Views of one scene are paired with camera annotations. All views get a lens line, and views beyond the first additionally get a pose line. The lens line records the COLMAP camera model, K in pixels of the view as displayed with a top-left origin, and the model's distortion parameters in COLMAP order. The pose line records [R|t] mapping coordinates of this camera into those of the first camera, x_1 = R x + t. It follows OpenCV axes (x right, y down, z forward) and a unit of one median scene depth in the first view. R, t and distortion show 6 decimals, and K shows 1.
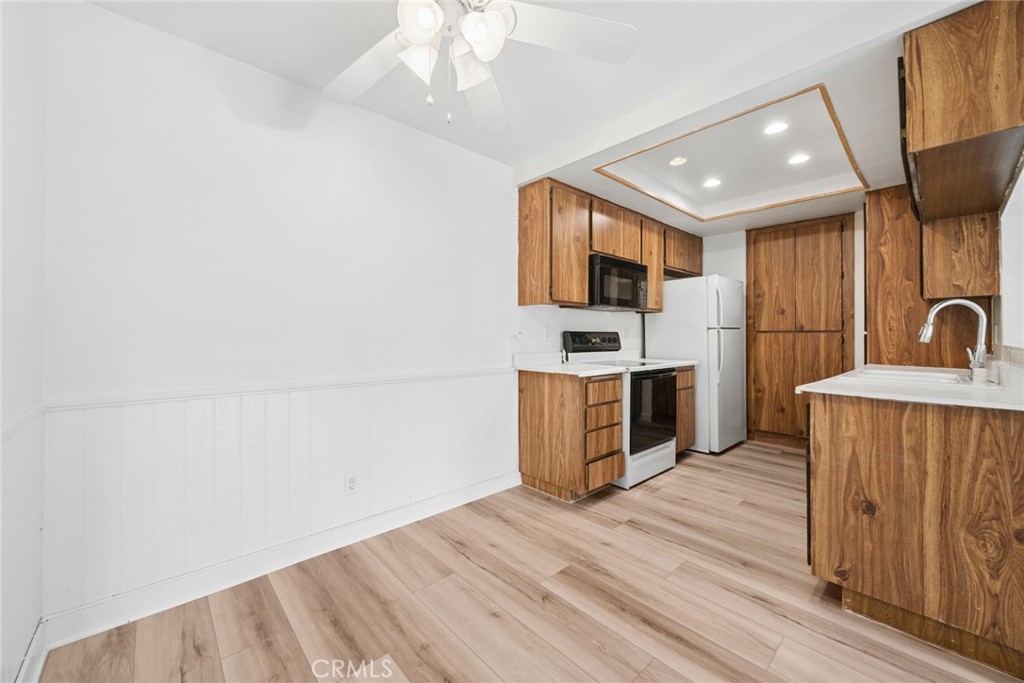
lens RADIAL K [[392.7, 0, 503.9], [0, 392.7, 333.0], [0, 0, 1]] dist [-0.002064, -0.000279]
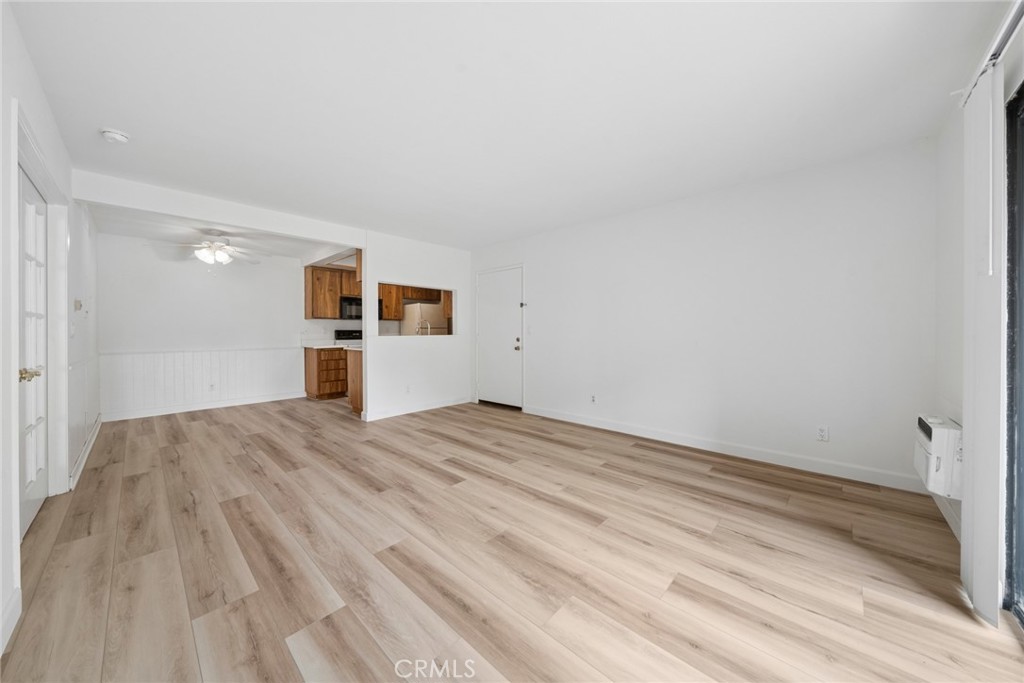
lens RADIAL K [[352.3, 0, 507.0], [0, 352.3, 335.1], [0, 0, 1]] dist [-0.004459, -0.000134]
pose [[0.996591, -0.003870, 0.082415, 1.211577], [0.002566, 0.999870, 0.015928, -0.007054], [-0.082466, -0.015662, 0.996471, -1.328798]]
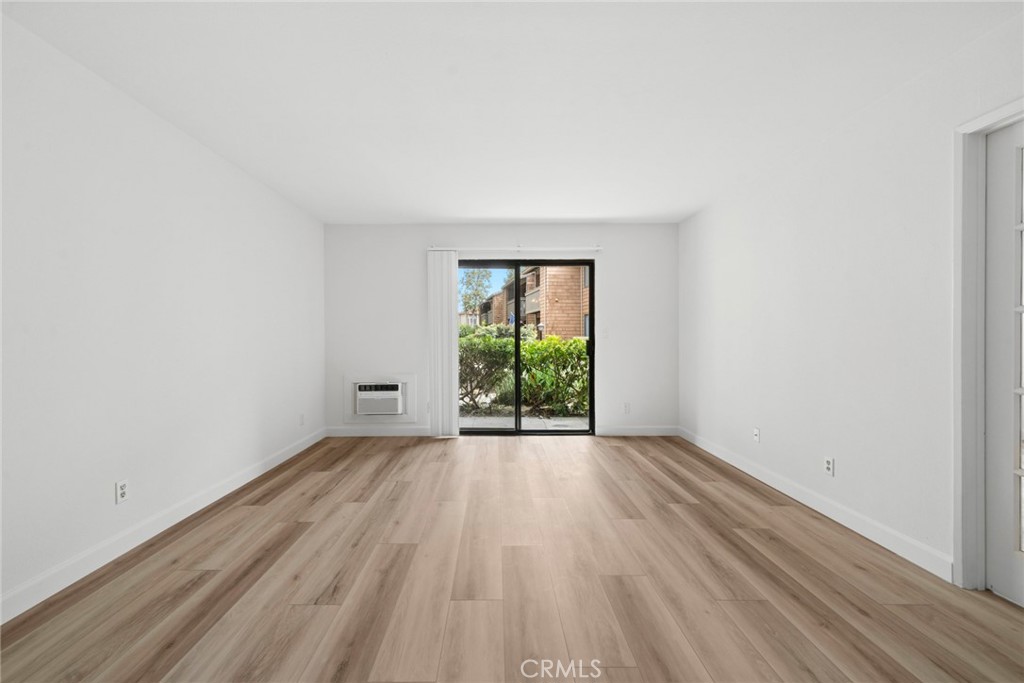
lens RADIAL K [[417.1, 0, 493.8], [0, 417.1, 342.0], [0, 0, 1]] dist [0.000876, 0.000275]
pose [[-0.743113, -0.004978, 0.669148, 0.613785], [-0.003021, 0.999987, 0.004085, 0.003090], [-0.669160, 0.001014, -0.743118, 0.350606]]
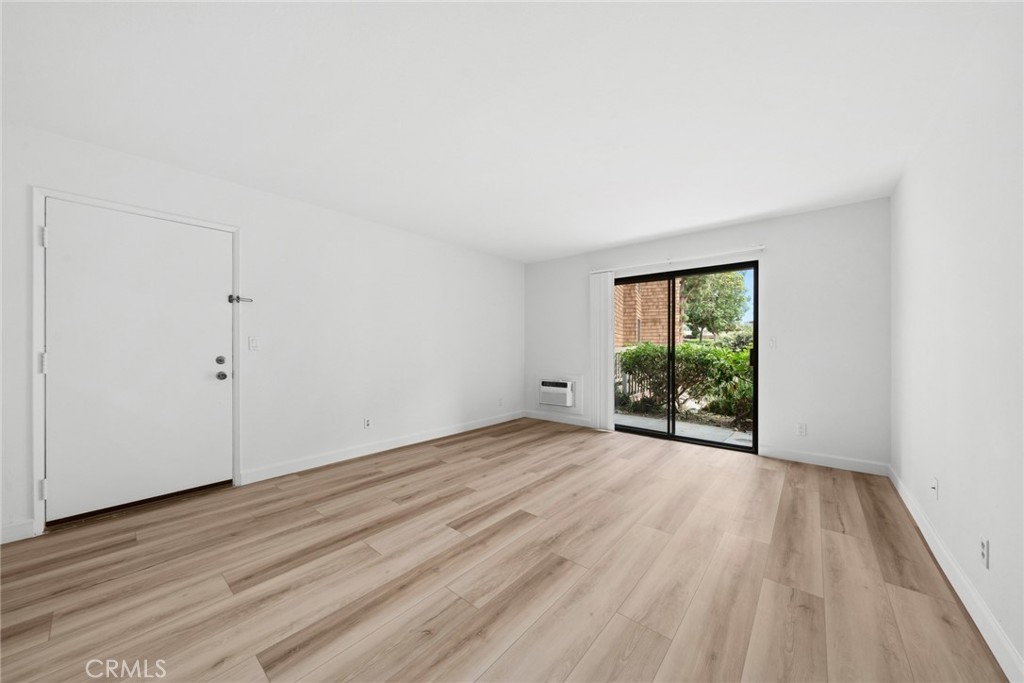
lens RADIAL K [[352.3, 0, 515.8], [0, 352.3, 347.6], [0, 0, 1]] dist [-0.004459, -0.000134]
pose [[-0.139299, -0.003966, 0.990242, 0.258584], [-0.008109, 0.999963, 0.002864, -0.001228], [-0.990217, -0.007631, -0.139326, -0.159097]]
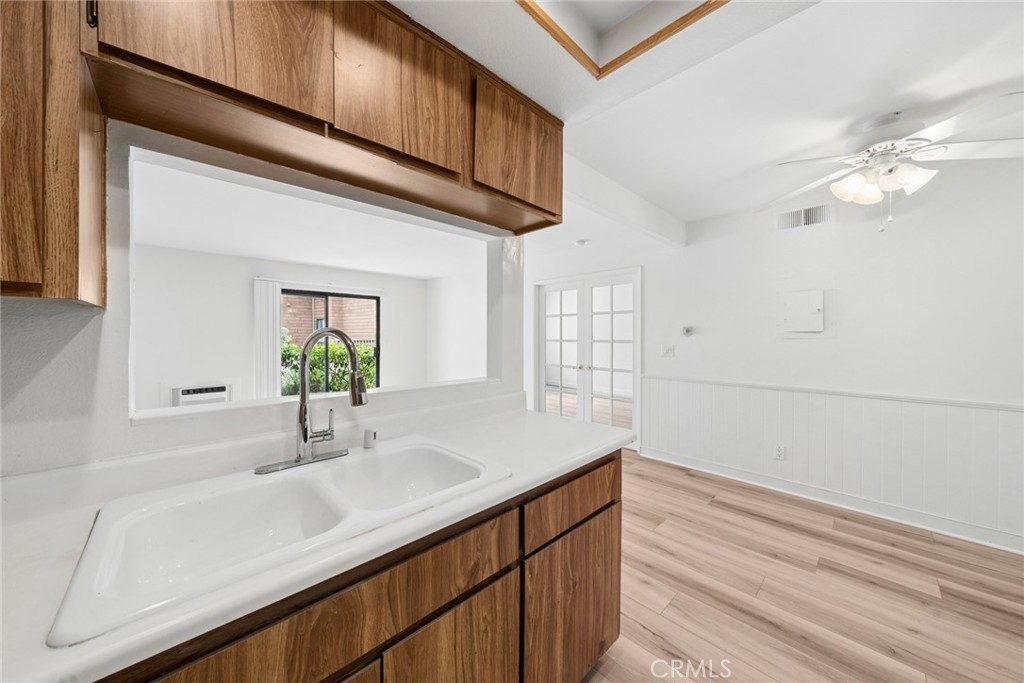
lens RADIAL K [[352.3, 0, 509.0], [0, 352.3, 337.1], [0, 0, 1]] dist [-0.004459, -0.000134]
pose [[-0.999414, -0.003252, -0.034085, 0.696904], [-0.002998, 0.999967, -0.007494, -0.053951], [0.034108, -0.007387, -0.999391, 1.184858]]
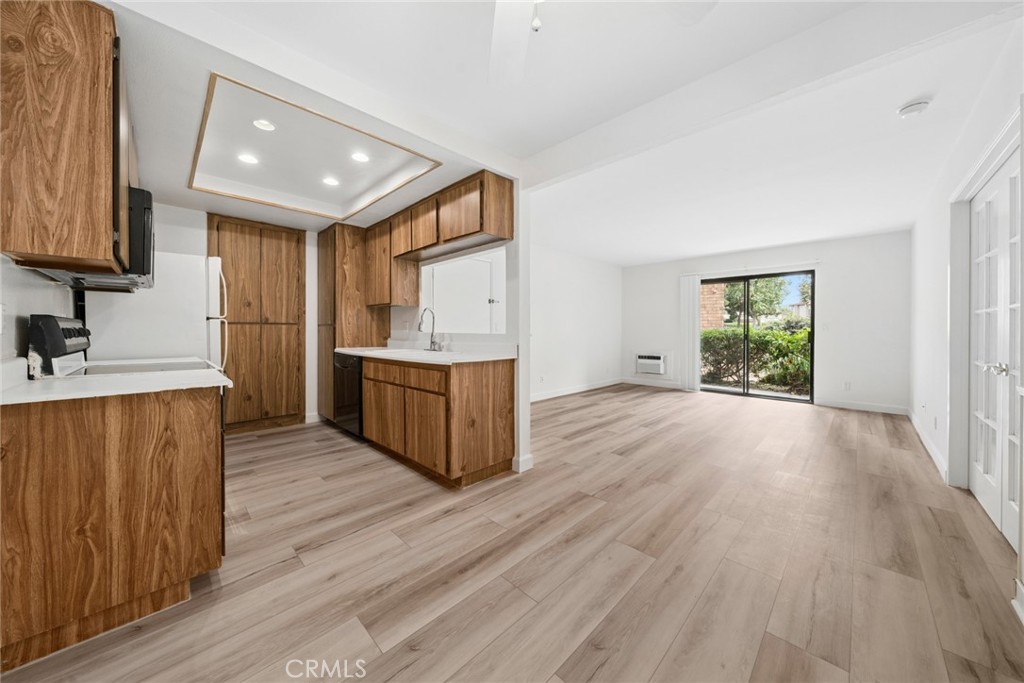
lens RADIAL K [[352.3, 0, 509.7], [0, 352.3, 333.0], [0, 0, 1]] dist [-0.004459, -0.000134]
pose [[-0.055839, -0.009707, 0.998393, -0.404294], [-0.010444, 0.999904, 0.009137, 0.010519], [-0.998385, -0.009917, -0.055935, 0.549674]]
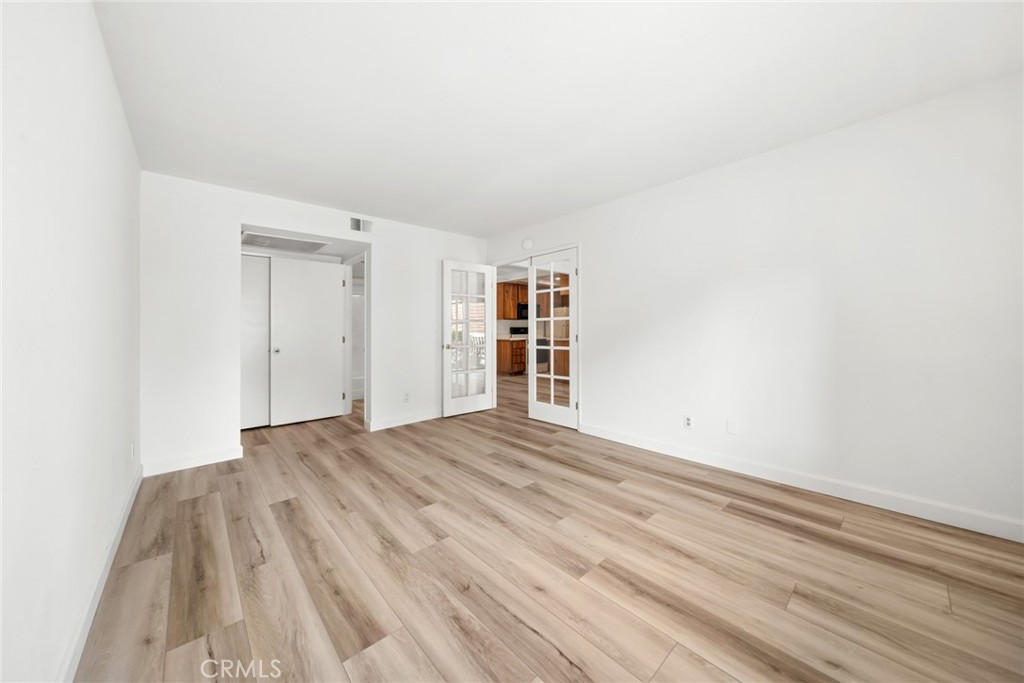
lens RADIAL K [[352.3, 0, 498.5], [0, 352.3, 330.3], [0, 0, 1]] dist [-0.004459, -0.000134]
pose [[0.999861, -0.007032, -0.015140, 0.129261], [0.007207, 0.999908, 0.011532, -0.017356], [0.015057, -0.011640, 0.999819, -2.230959]]
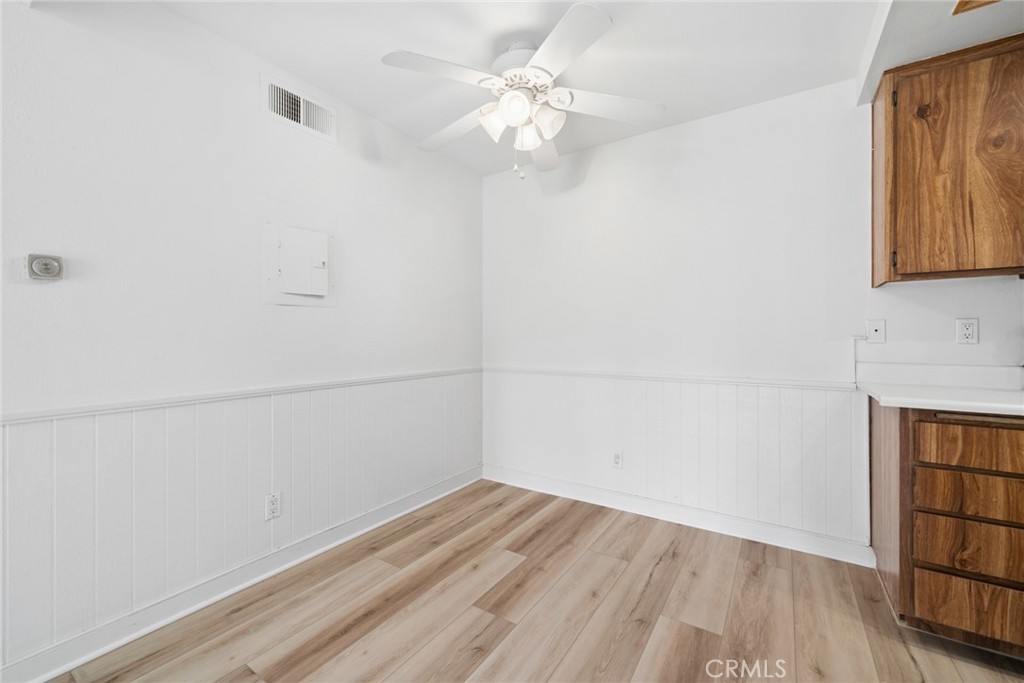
lens RADIAL K [[417.1, 0, 508.1], [0, 417.1, 337.6], [0, 0, 1]] dist [0.000876, 0.000275]
pose [[0.256323, 0.002046, -0.966589, 0.628583], [0.009757, 0.999941, 0.004704, 0.002360], [0.966542, -0.010637, 0.256288, 0.295365]]
